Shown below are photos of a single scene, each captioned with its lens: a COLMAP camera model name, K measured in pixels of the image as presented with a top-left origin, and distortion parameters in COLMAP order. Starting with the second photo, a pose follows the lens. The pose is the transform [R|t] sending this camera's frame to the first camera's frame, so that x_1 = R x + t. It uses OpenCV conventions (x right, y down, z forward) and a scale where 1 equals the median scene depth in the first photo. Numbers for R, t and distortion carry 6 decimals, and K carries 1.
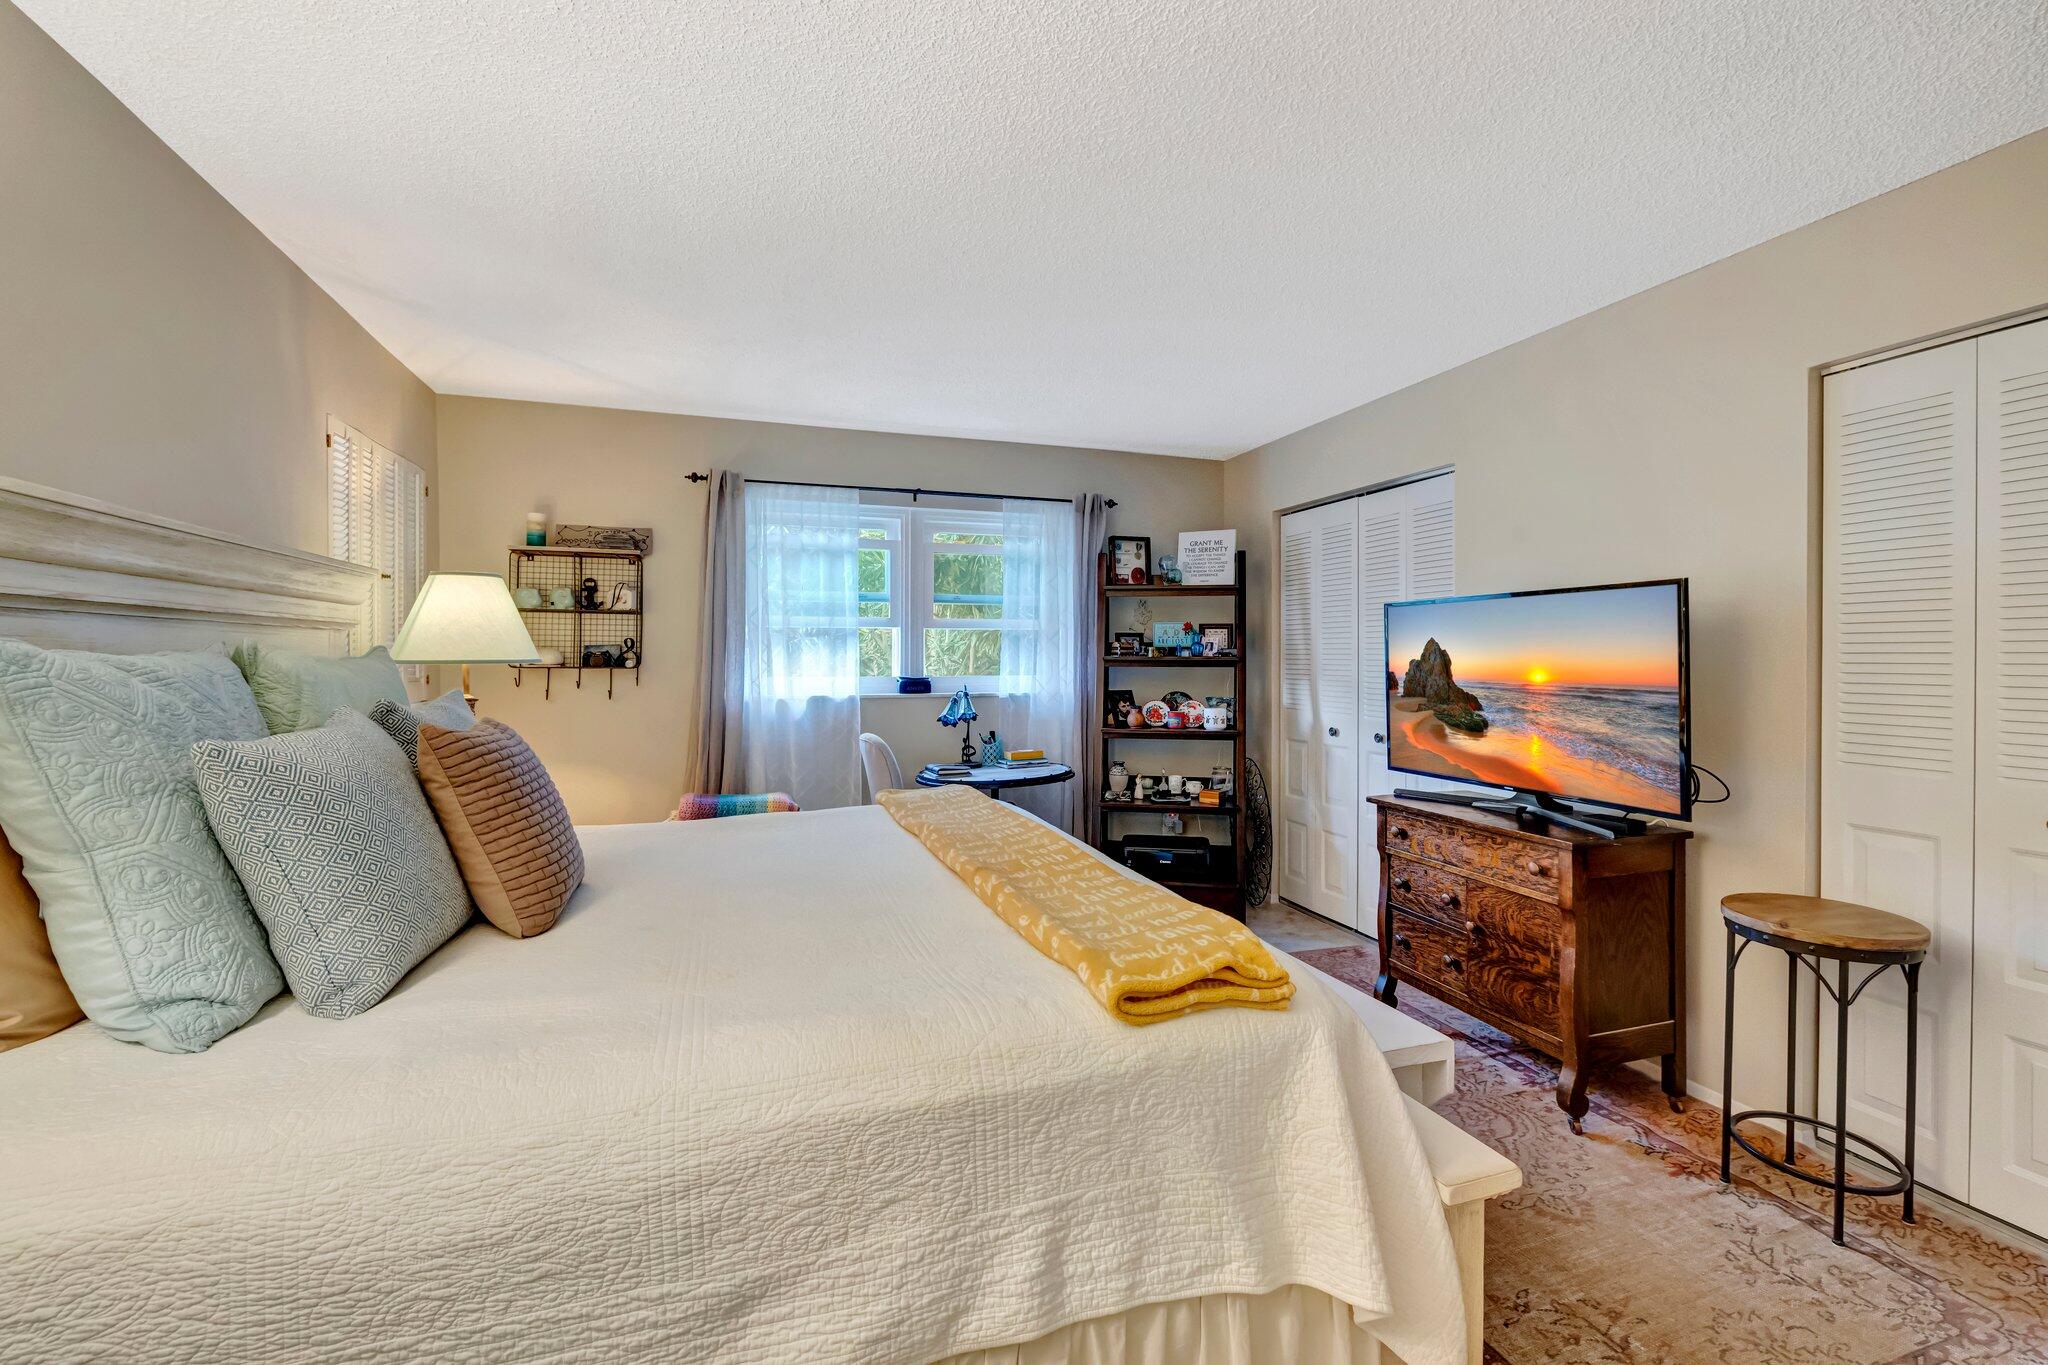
lens RADIAL K [[853.4, 0, 1016.8], [0, 853.4, 664.0], [0, 0, 1]] dist [-0.001888, 0.001435]
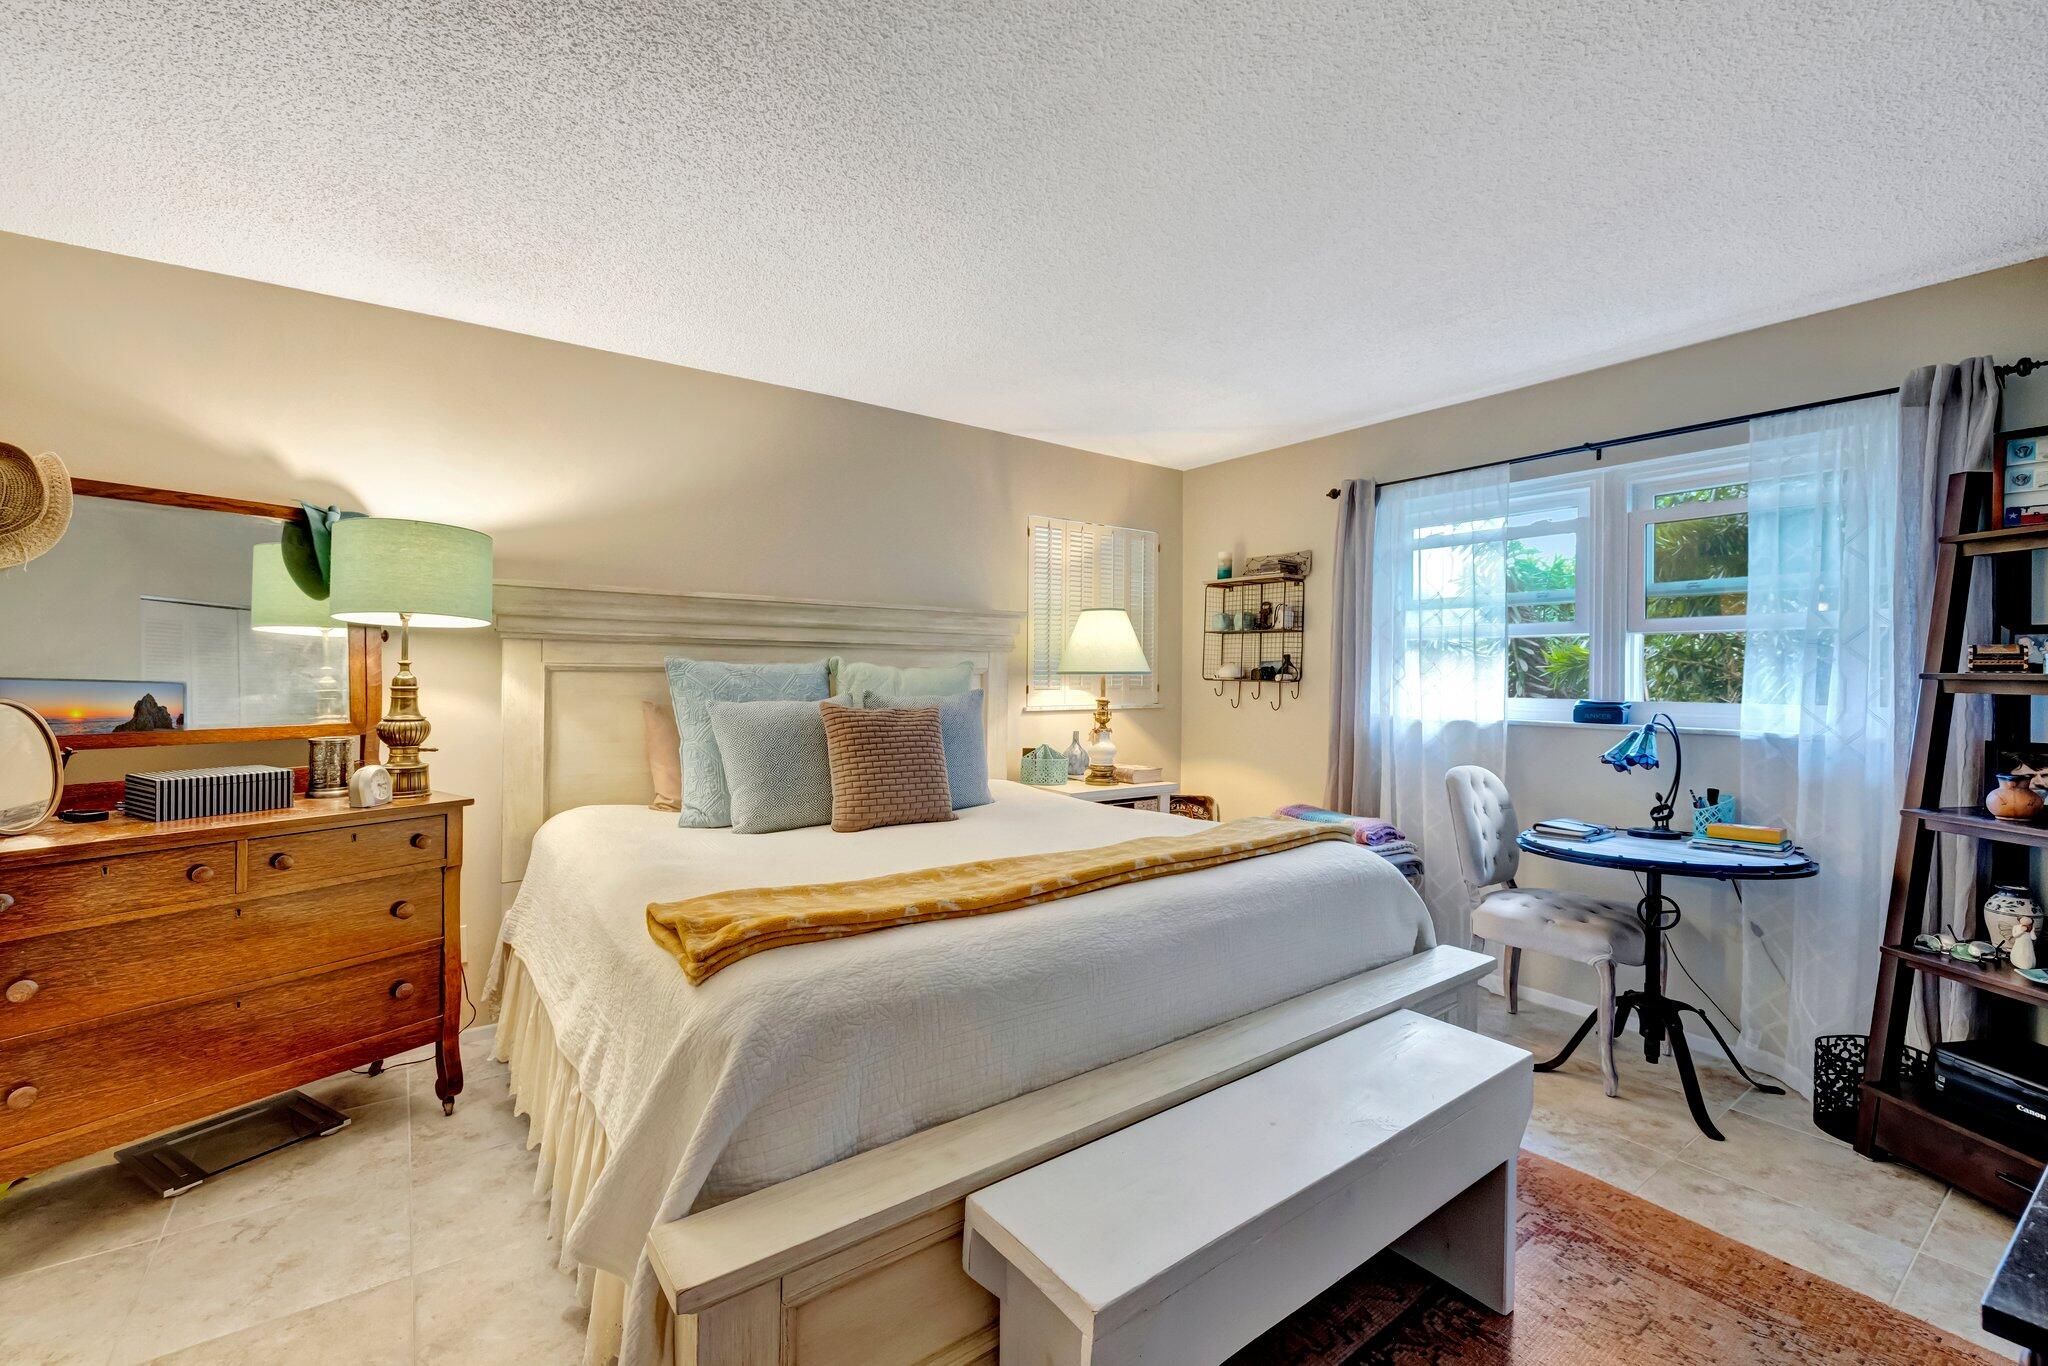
lens RADIAL K [[853.4, 0, 1016.9], [0, 853.4, 685.8], [0, 0, 1]] dist [-0.001888, 0.001435]
pose [[0.304246, 0.017134, -0.952439, 0.631721], [-0.017656, 0.999768, 0.012345, 0.002808], [0.952430, 0.013060, 0.304478, 0.458340]]
